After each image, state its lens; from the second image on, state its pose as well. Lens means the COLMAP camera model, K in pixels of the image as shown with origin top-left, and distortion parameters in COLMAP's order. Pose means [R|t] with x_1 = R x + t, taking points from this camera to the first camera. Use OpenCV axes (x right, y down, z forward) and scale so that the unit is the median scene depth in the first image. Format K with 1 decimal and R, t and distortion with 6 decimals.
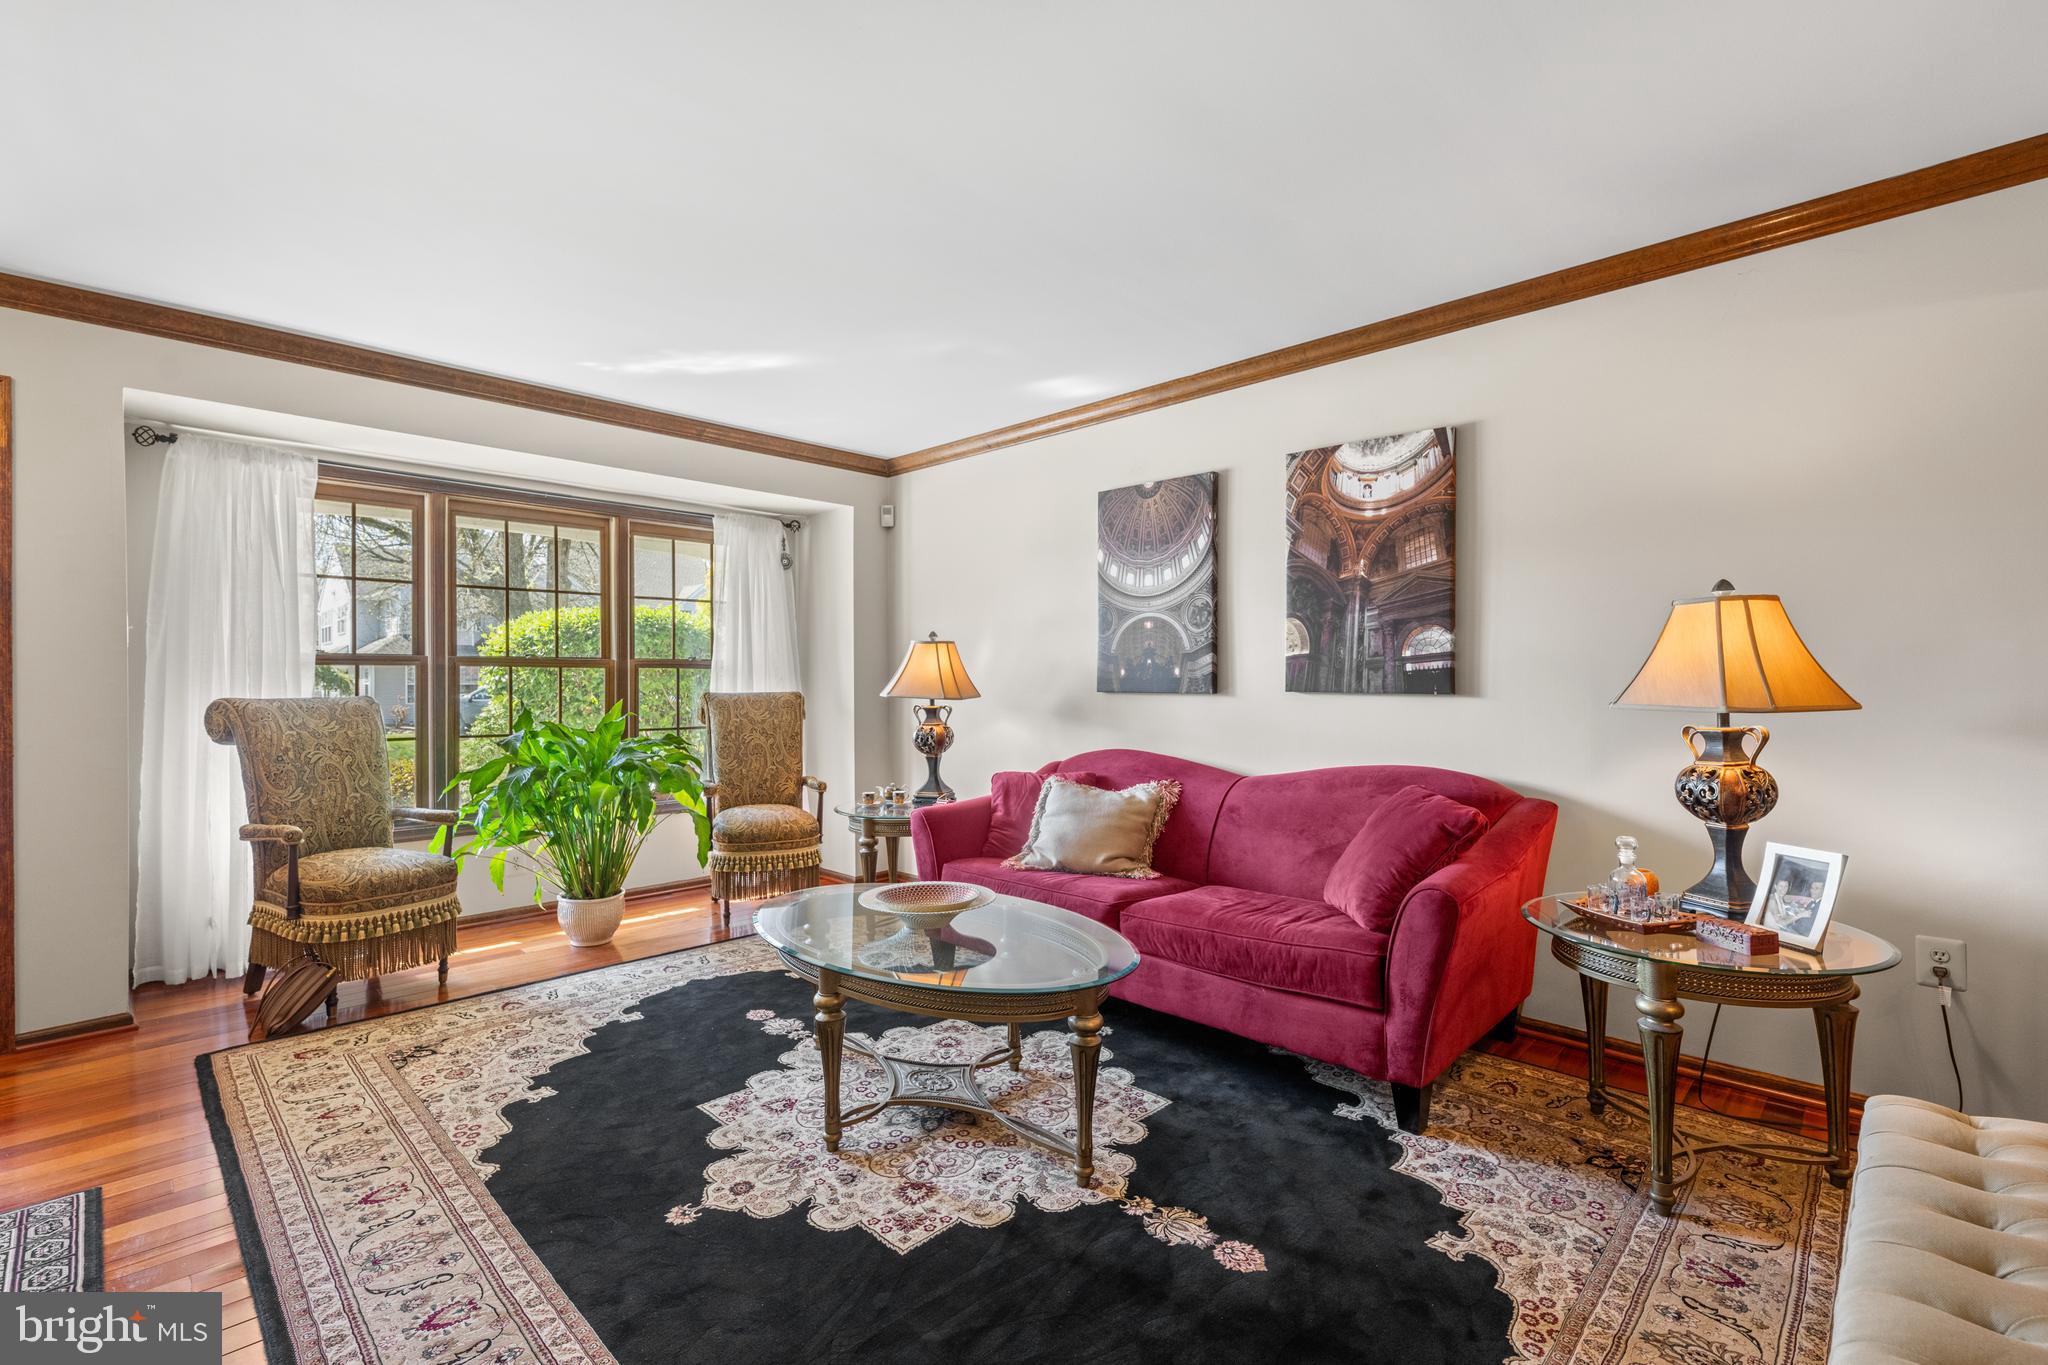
lens RADIAL K [[910.6, 0, 1021.7], [0, 910.6, 678.5], [0, 0, 1]] dist [0.000542, -0.000181]
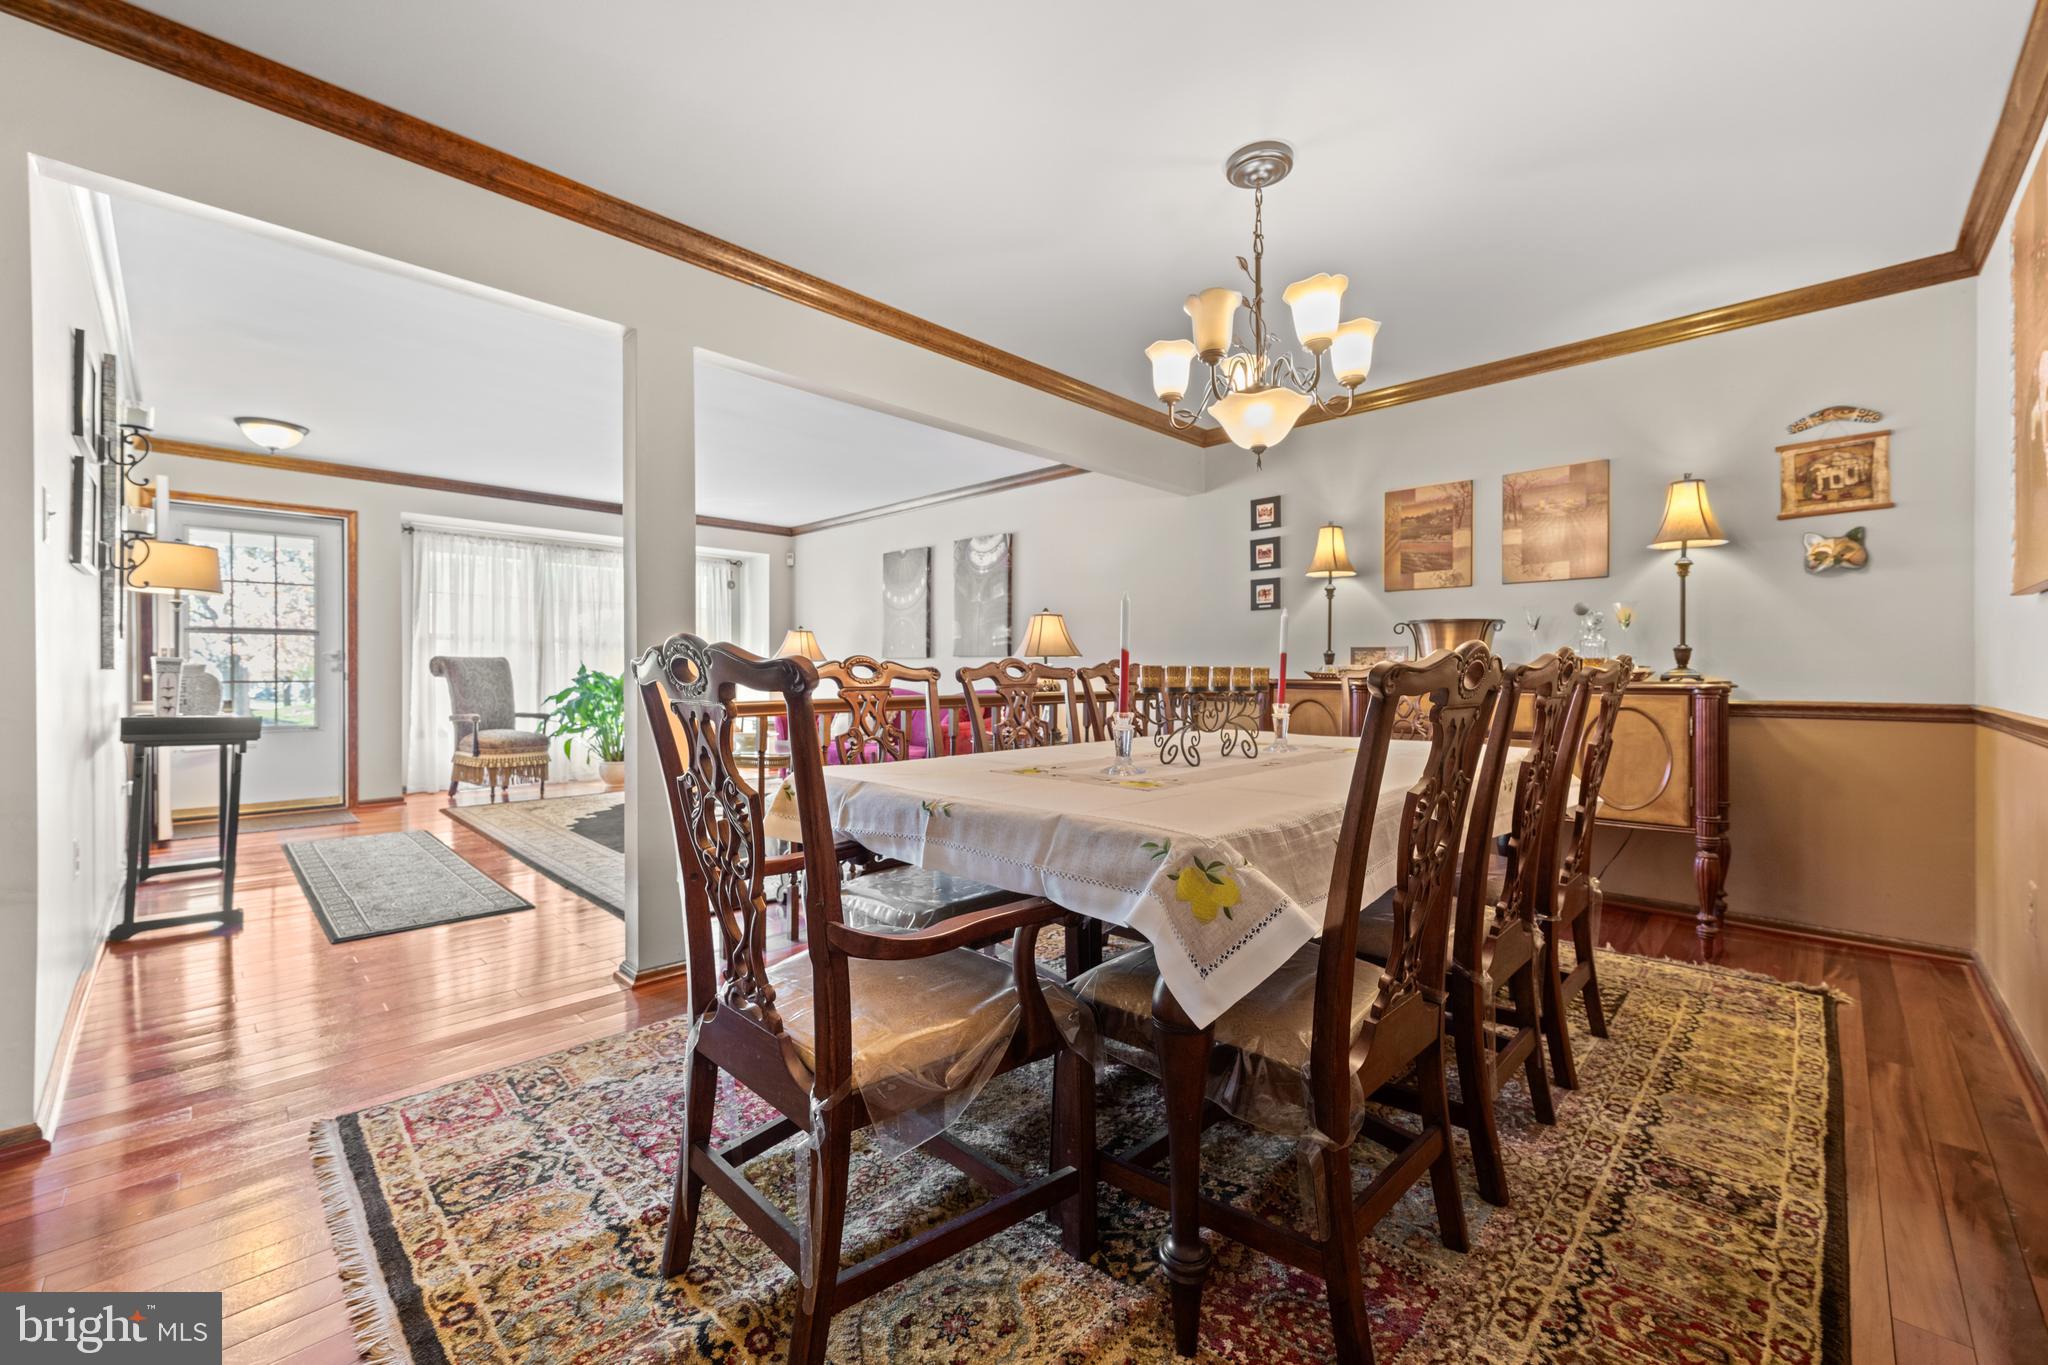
lens RADIAL K [[825.3, 0, 1010.5], [0, 825.3, 671.8], [0, 0, 1]] dist [0.008462, -0.000123]
pose [[0.999897, 0.007393, -0.012307, 0.469713], [-0.007377, 0.999972, 0.001322, 0.047958], [0.012316, -0.001231, 0.999923, -0.905803]]
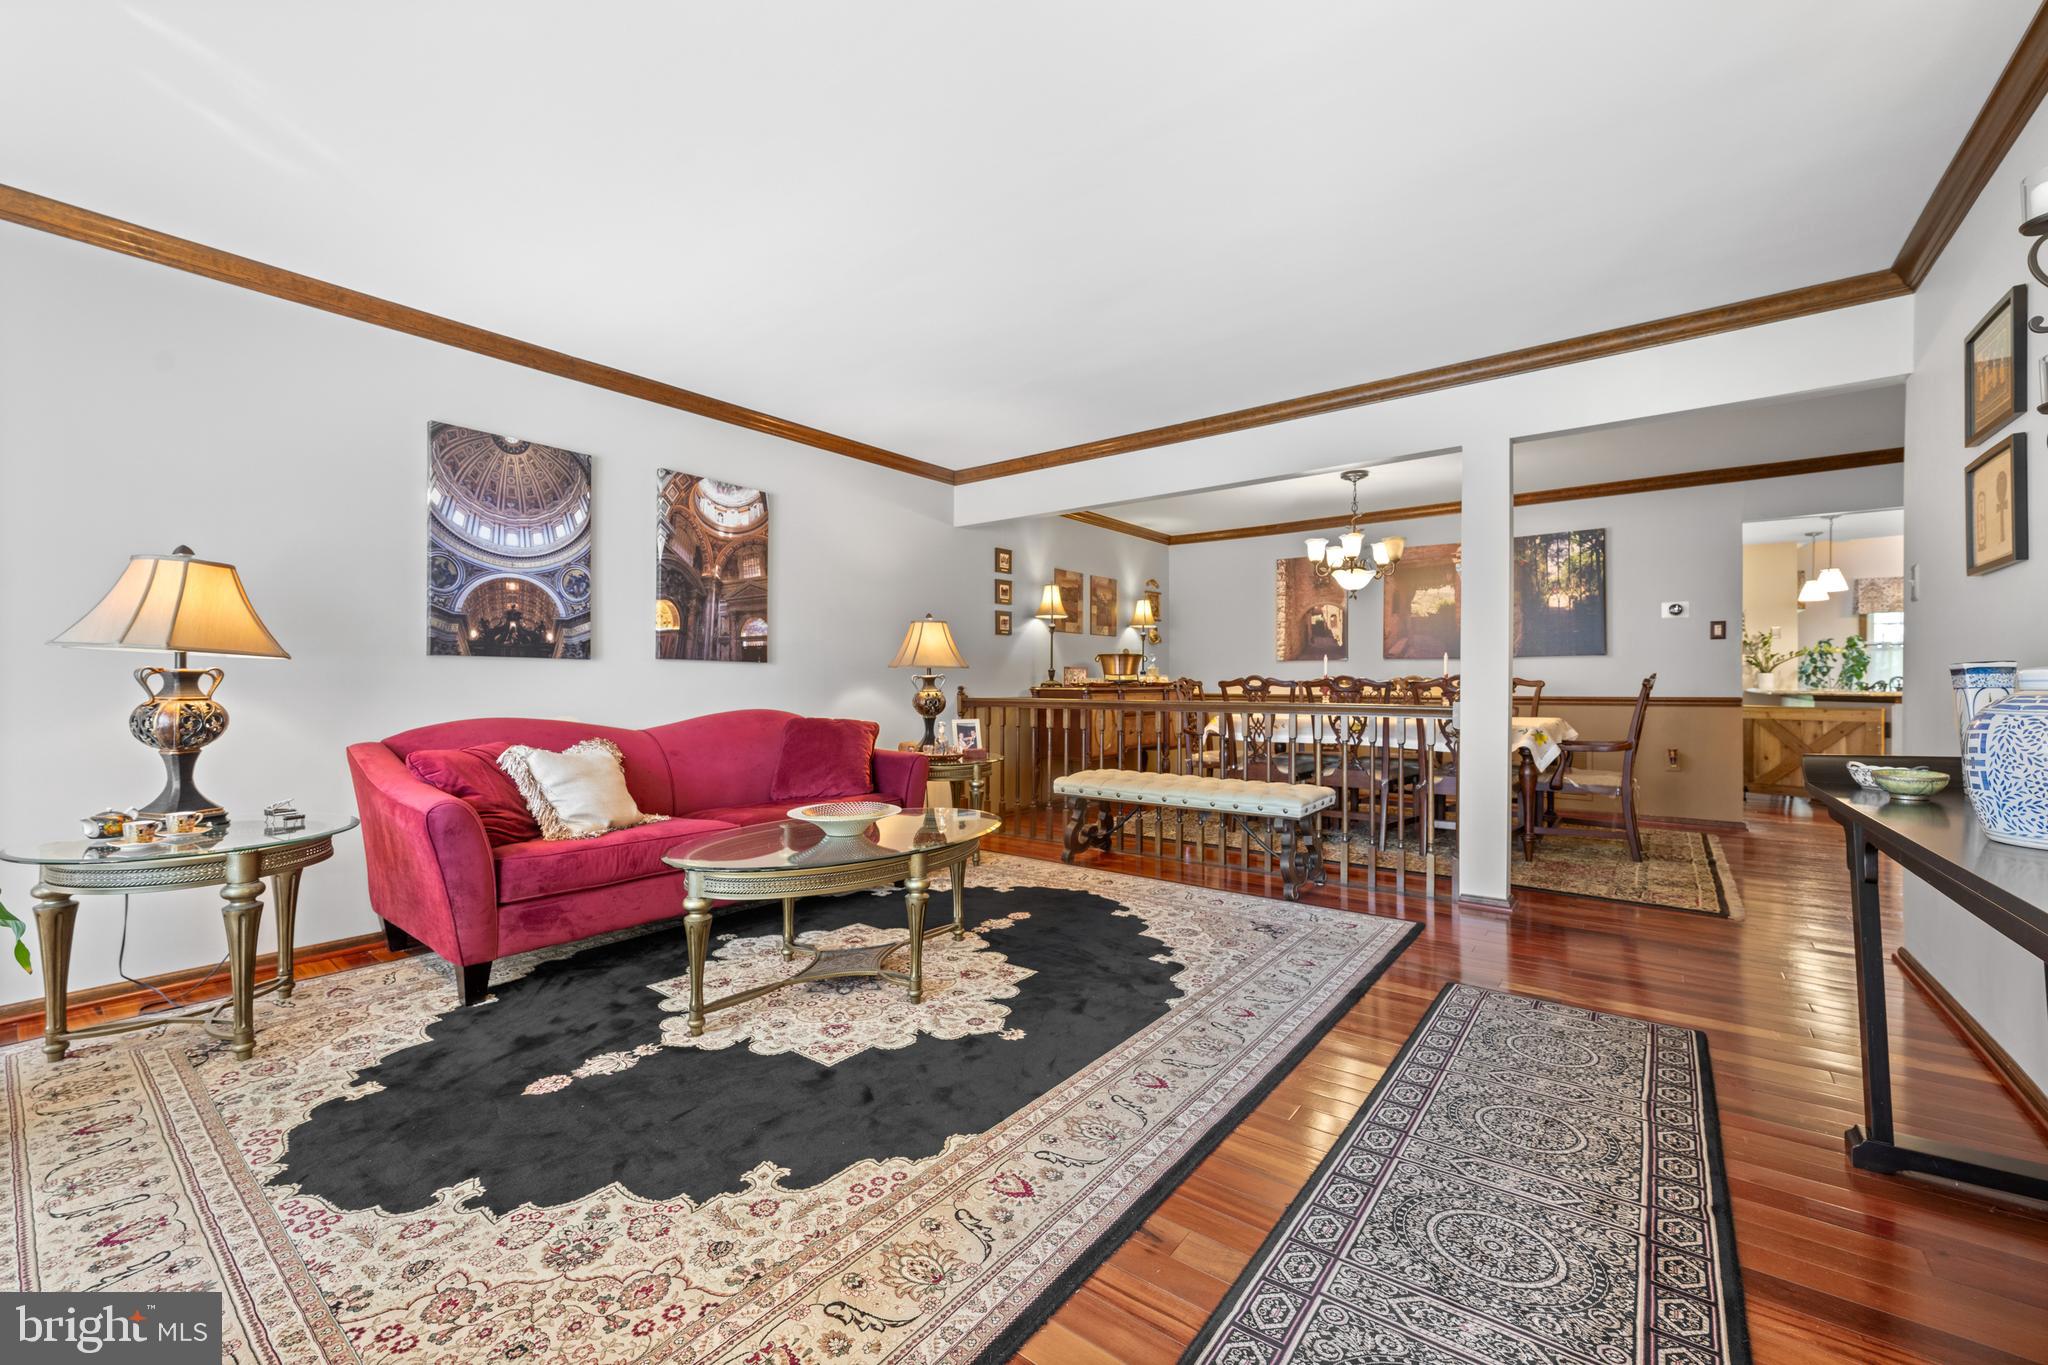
lens RADIAL K [[821.4, 0, 1015.3], [0, 821.4, 685.8], [0, 0, 1]] dist [0.000727, 0.000133]
pose [[-0.110235, -0.000458, 0.993905, -0.931400], [-0.001754, 0.999998, 0.000266, 0.053270], [-0.993904, -0.001714, -0.110236, 0.680505]]
